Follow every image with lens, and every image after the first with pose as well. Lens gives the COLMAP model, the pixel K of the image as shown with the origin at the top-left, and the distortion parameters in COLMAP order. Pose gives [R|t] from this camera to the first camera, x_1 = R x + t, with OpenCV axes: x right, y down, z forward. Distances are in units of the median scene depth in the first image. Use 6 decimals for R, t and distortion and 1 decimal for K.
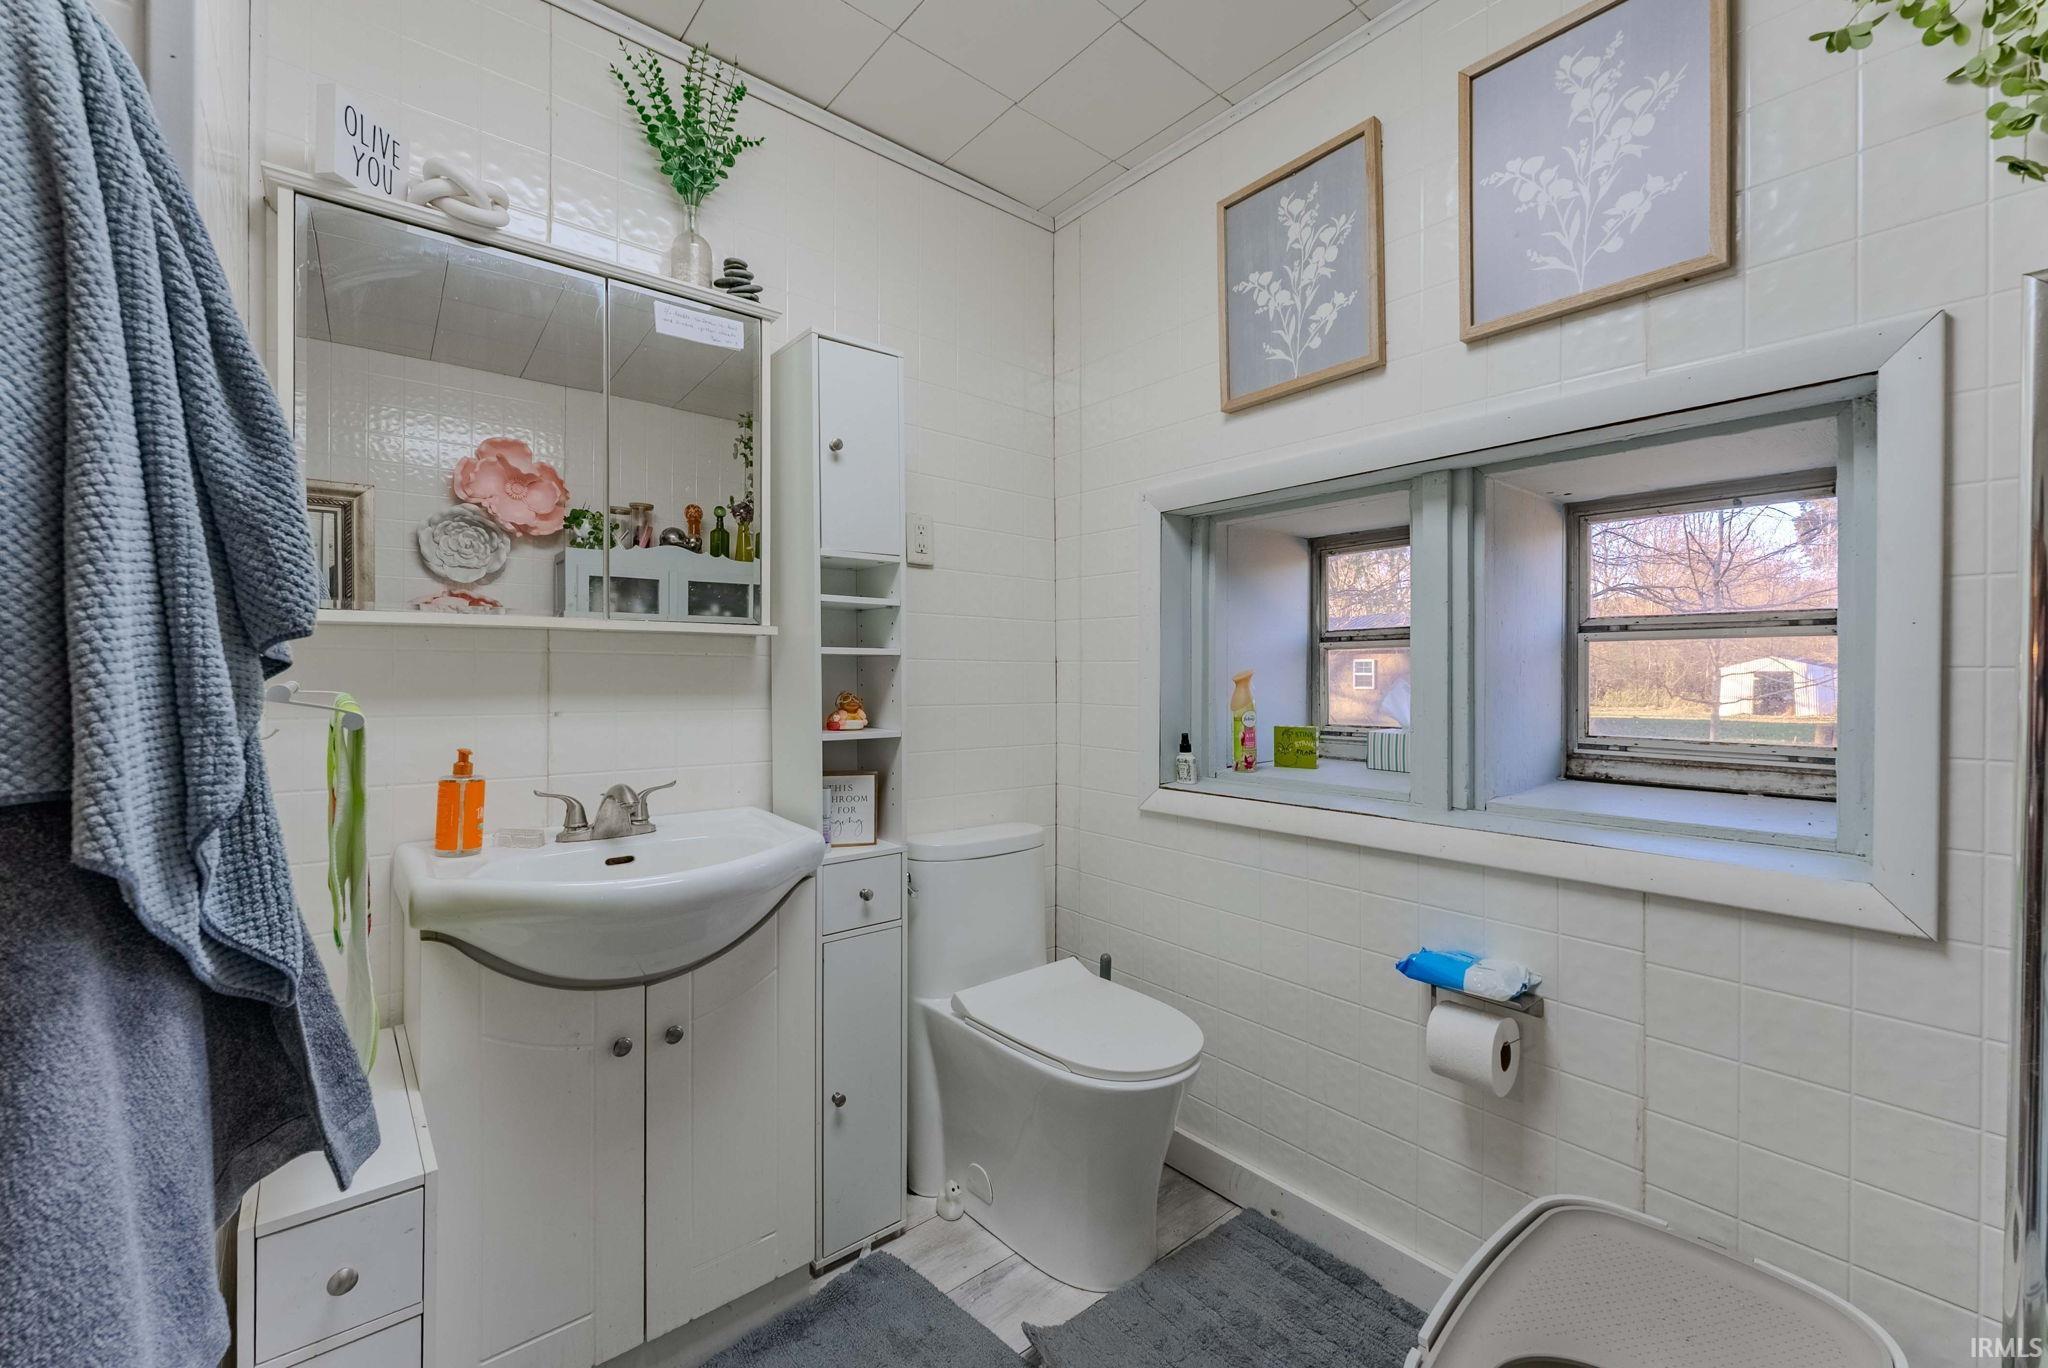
lens RADIAL K [[832.8, 0, 1015.6], [0, 832.8, 677.4], [0, 0, 1]] dist [-0.000107, -0.000018]
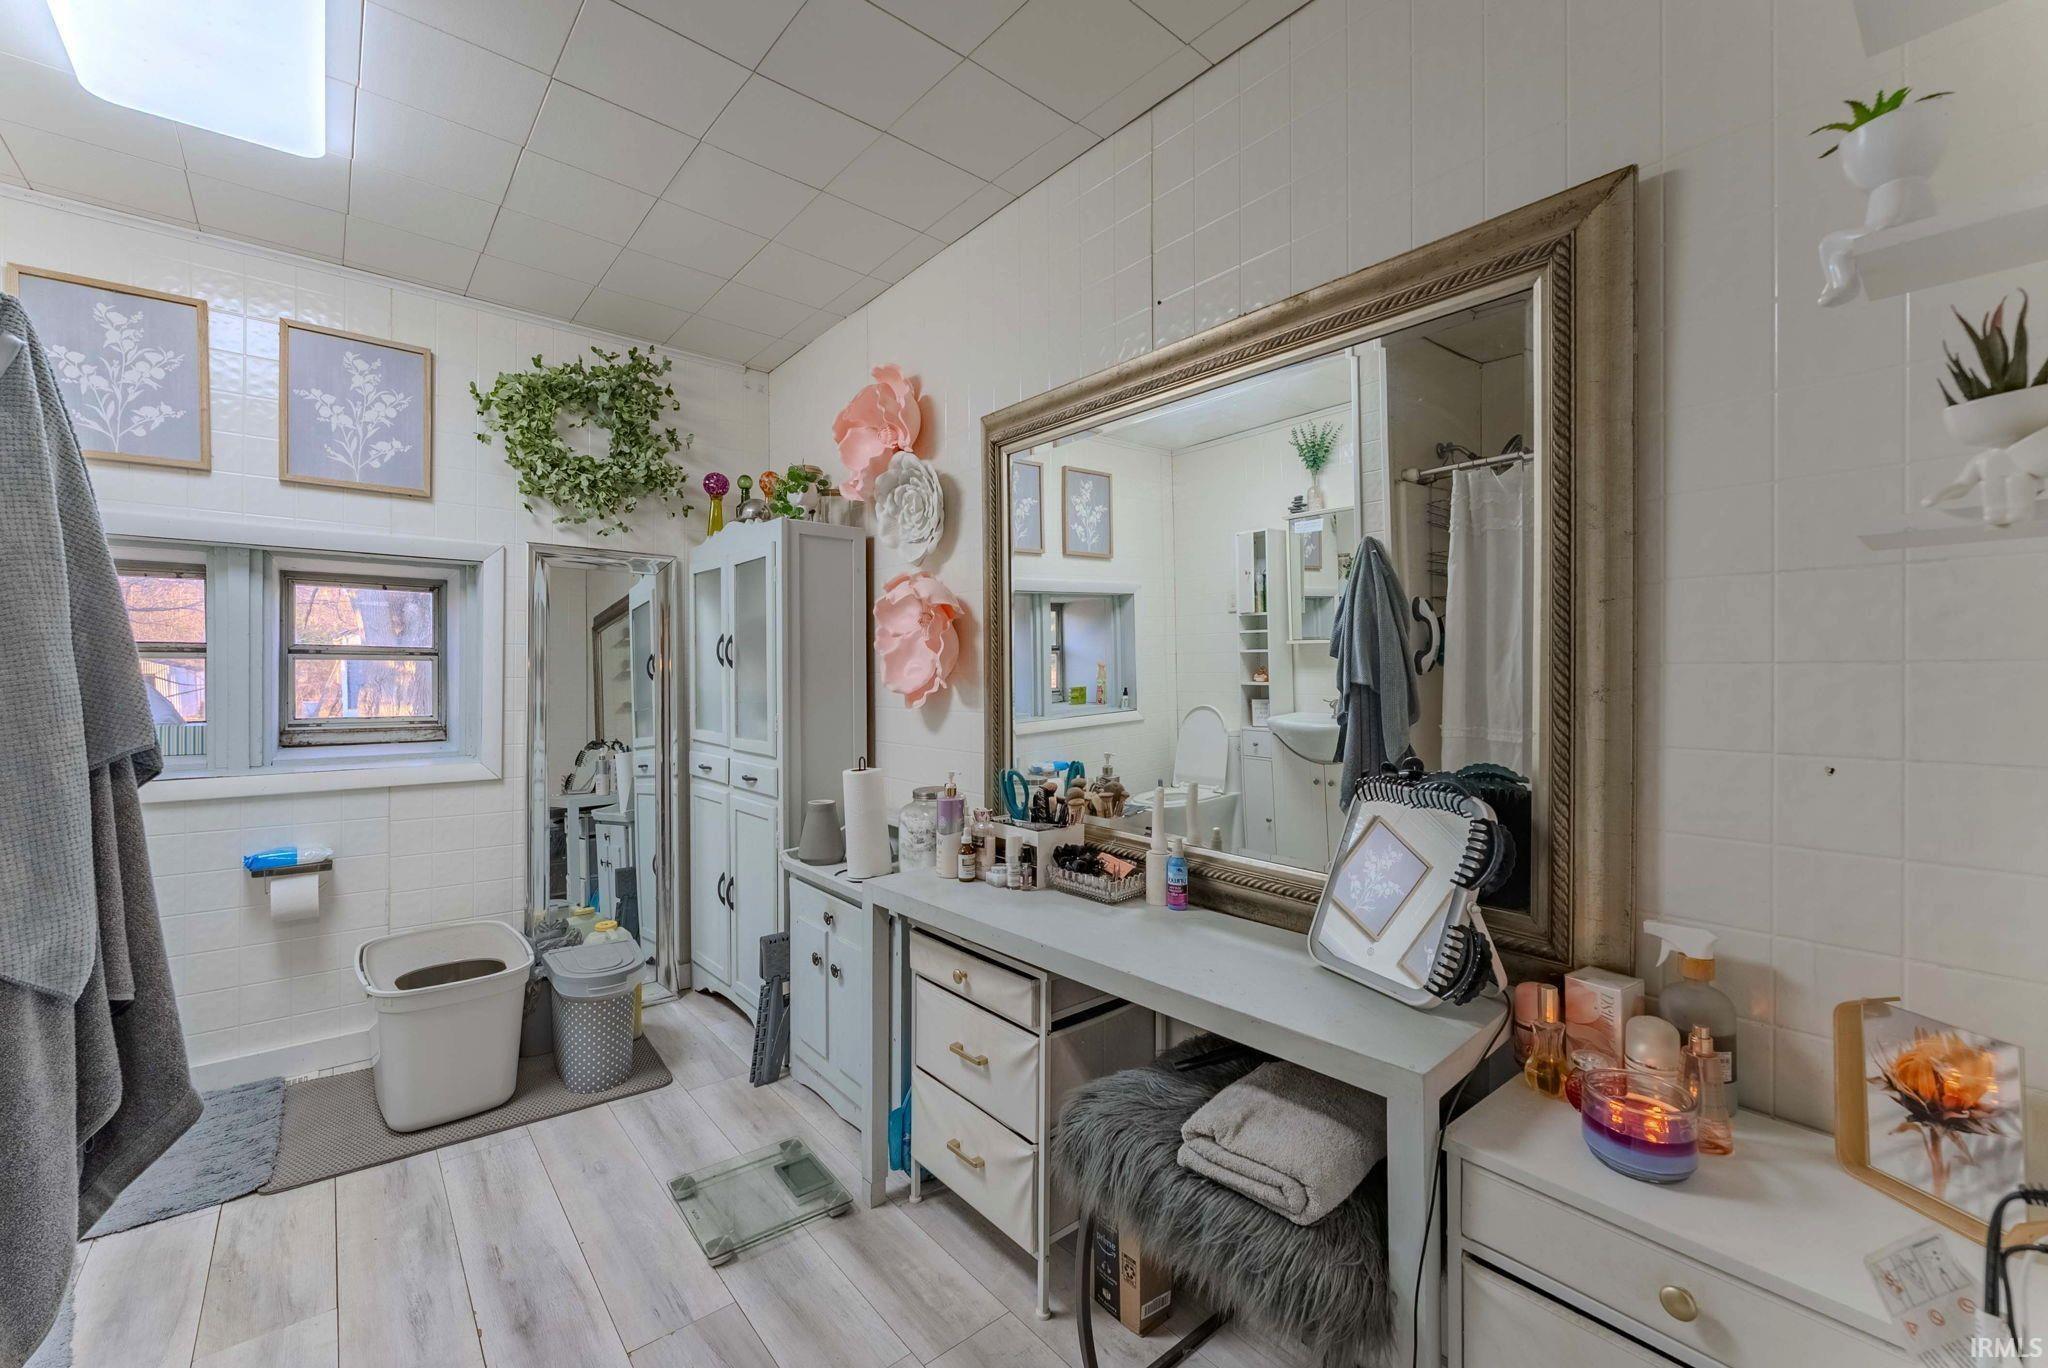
lens RADIAL K [[832.8, 0, 1015.6], [0, 832.8, 677.4], [0, 0, 1]] dist [-0.000107, -0.000018]
pose [[-0.002266, 0.000887, 0.999997, -1.033210], [-0.001982, 0.999998, -0.000891, -0.011444], [-0.999995, -0.001984, -0.002264, -0.423006]]
